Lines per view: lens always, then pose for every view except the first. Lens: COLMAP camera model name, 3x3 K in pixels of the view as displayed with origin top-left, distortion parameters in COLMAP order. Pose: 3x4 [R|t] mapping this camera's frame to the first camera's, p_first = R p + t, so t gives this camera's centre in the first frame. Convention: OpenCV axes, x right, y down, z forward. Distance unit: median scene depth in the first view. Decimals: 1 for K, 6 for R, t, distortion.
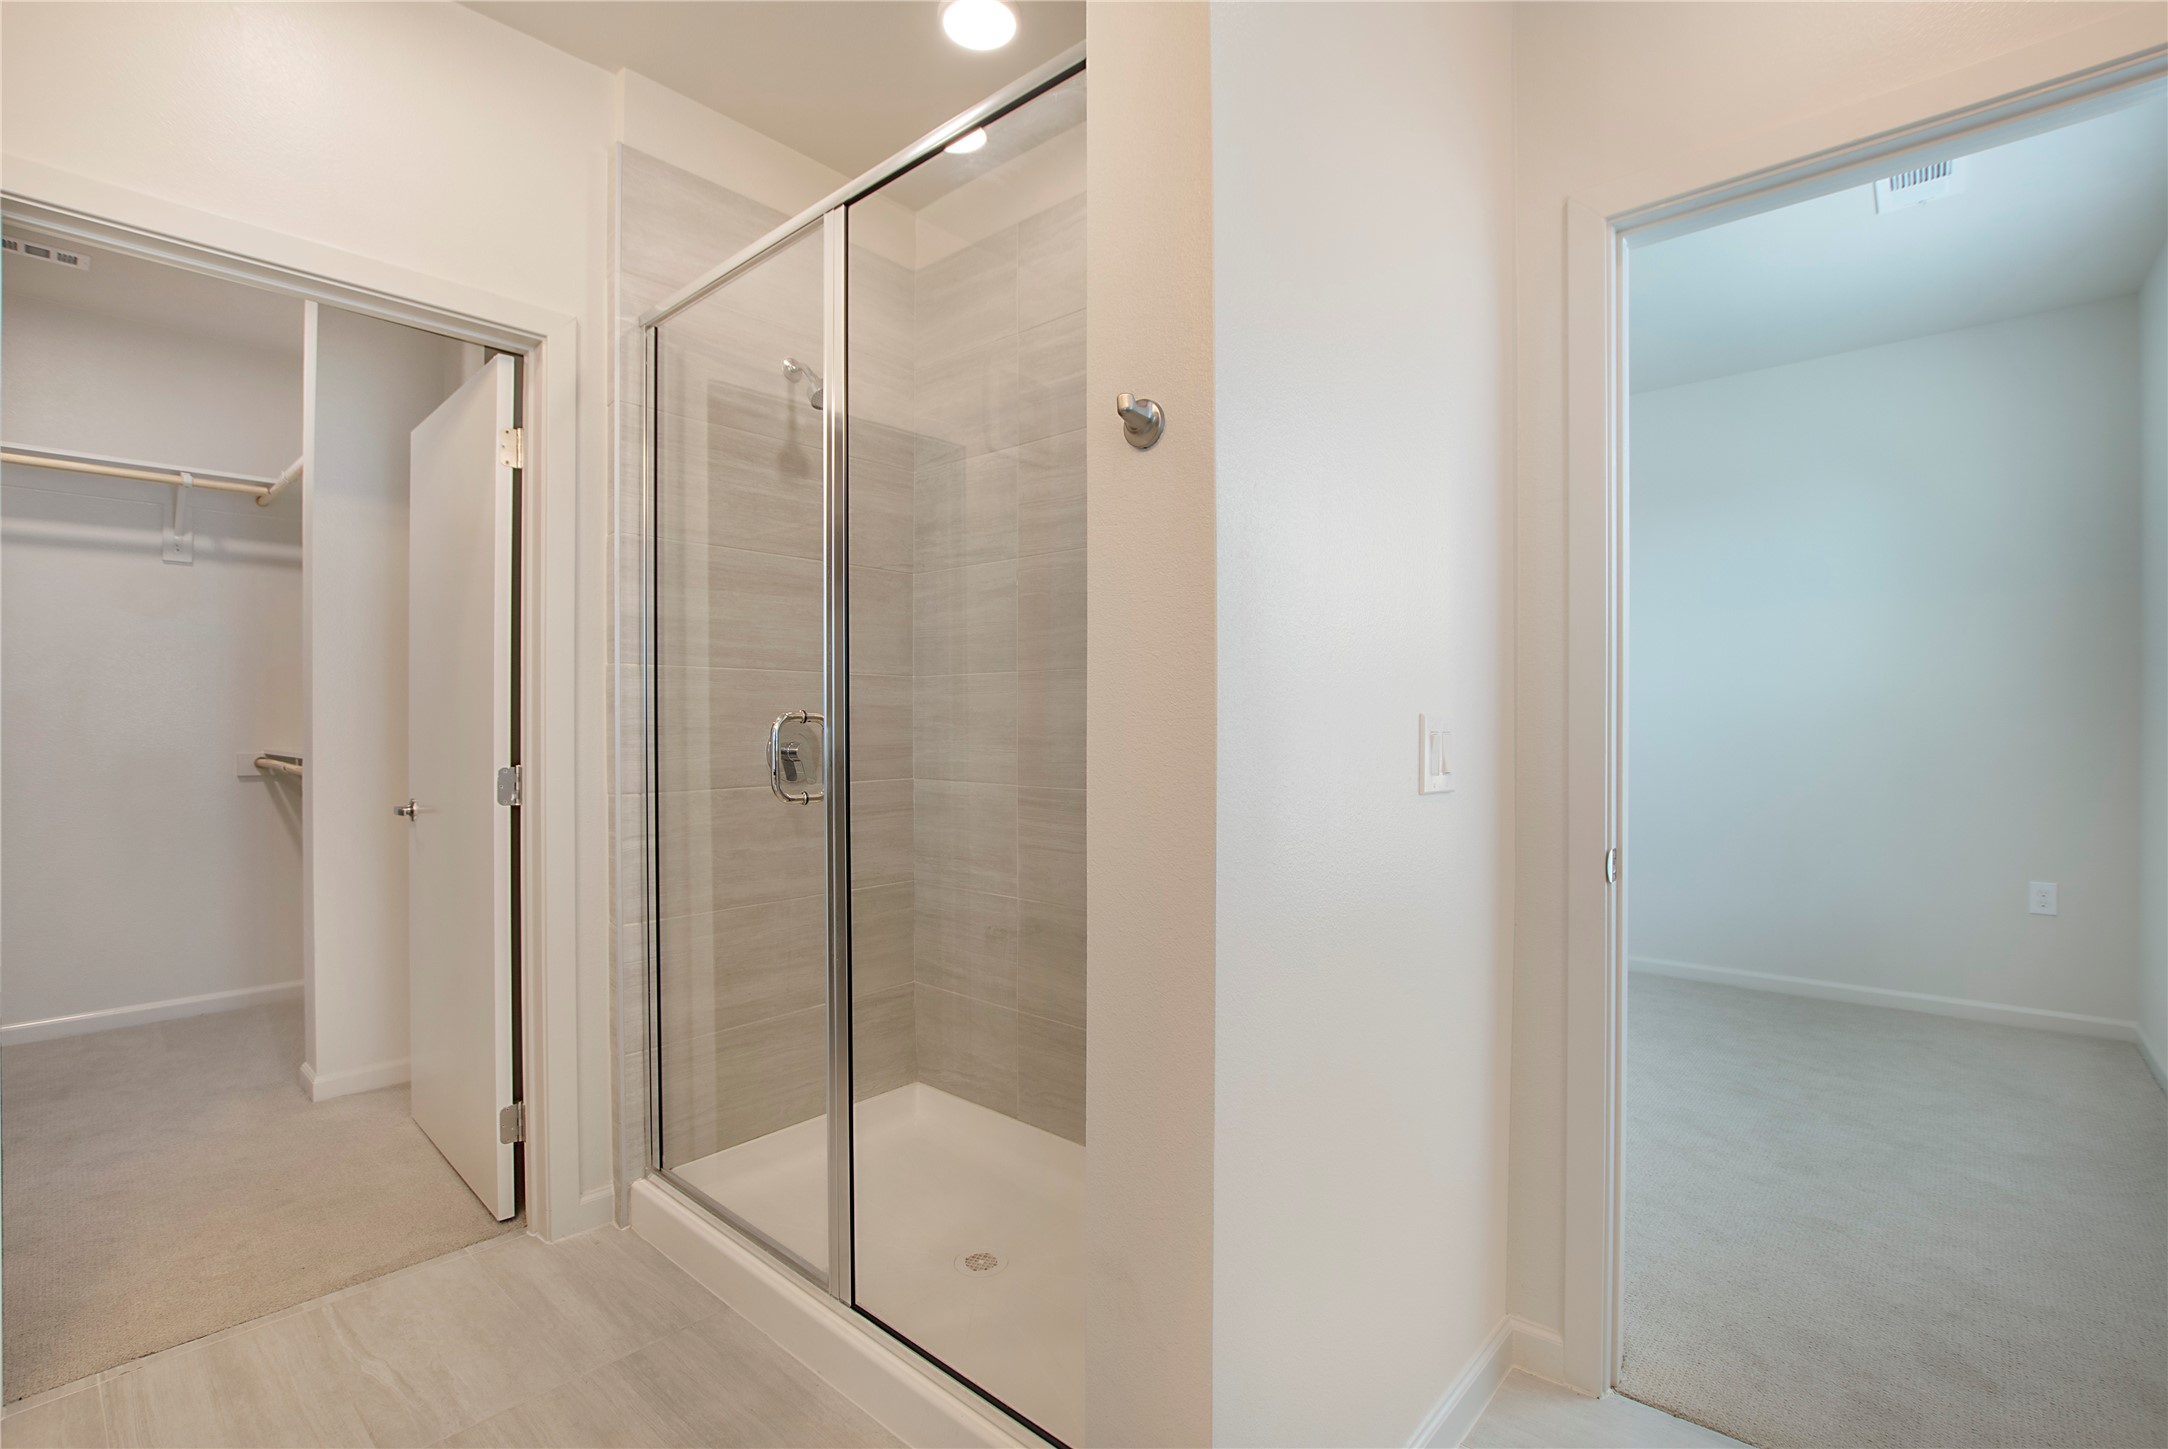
lens RADIAL K [[978.4, 0, 1084.0], [0, 978.4, 724.5], [0, 0, 1]] dist [-0.026920, 0.000559]
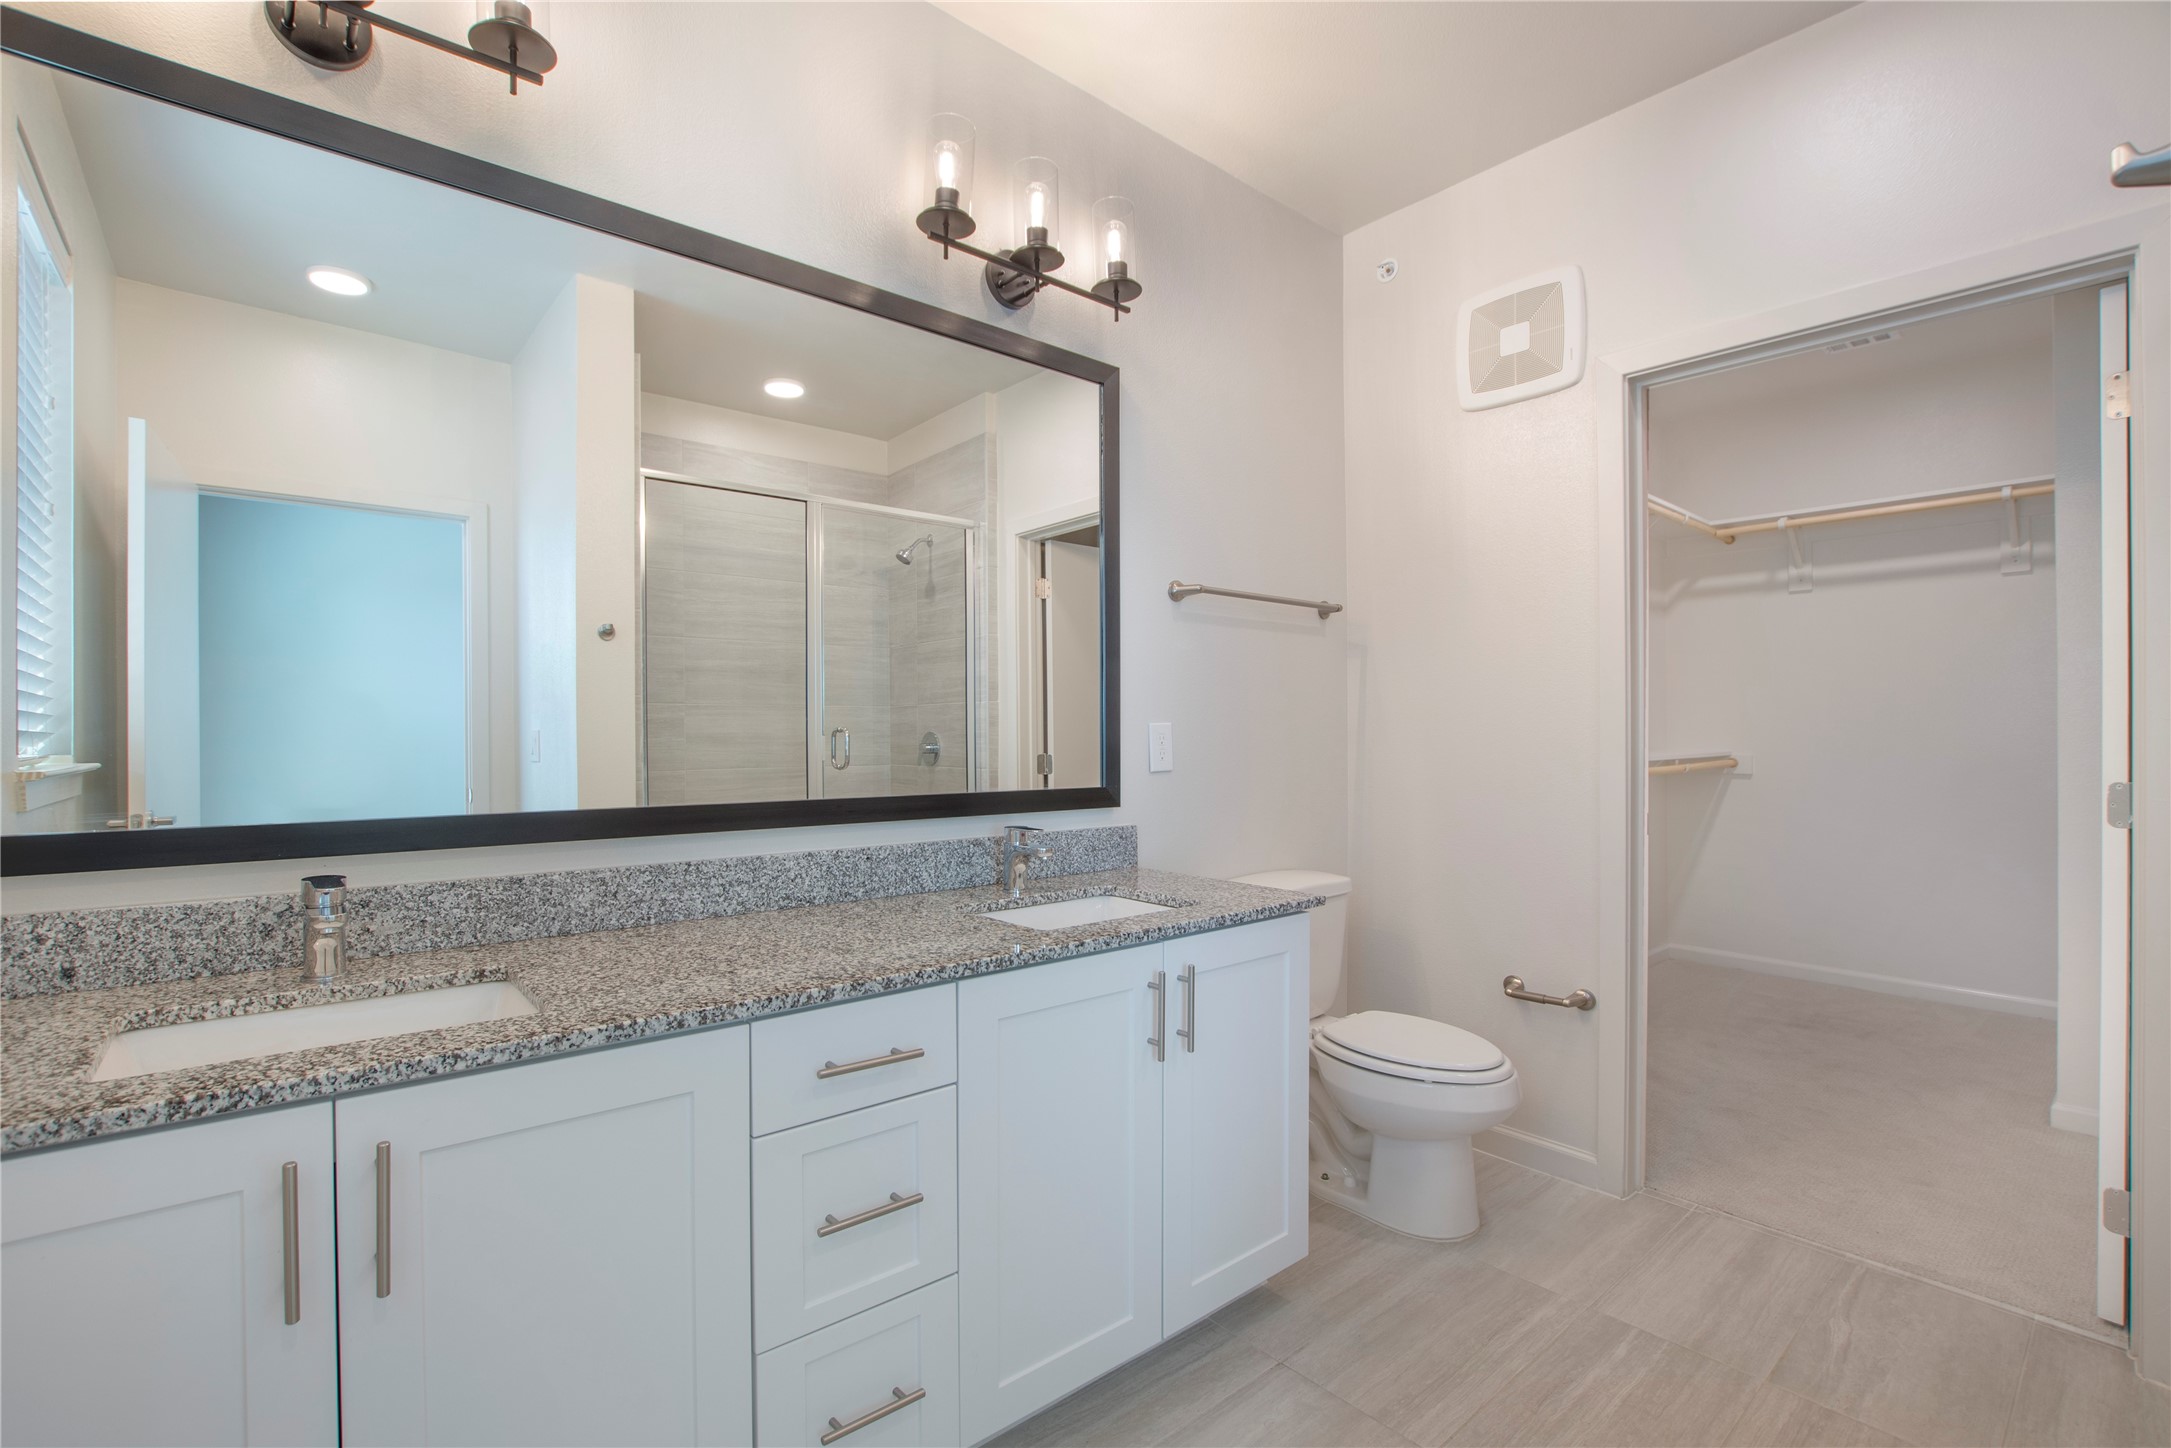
lens RADIAL K [[979.8, 0, 1085.5], [0, 979.8, 724.0], [0, 0, 1]] dist [-0.026920, 0.000559]
pose [[-0.143274, 0.000180, -0.989683, 0.344228], [-0.012321, 0.999922, 0.001965, 0.005983], [0.989606, 0.012476, -0.143261, 0.243014]]
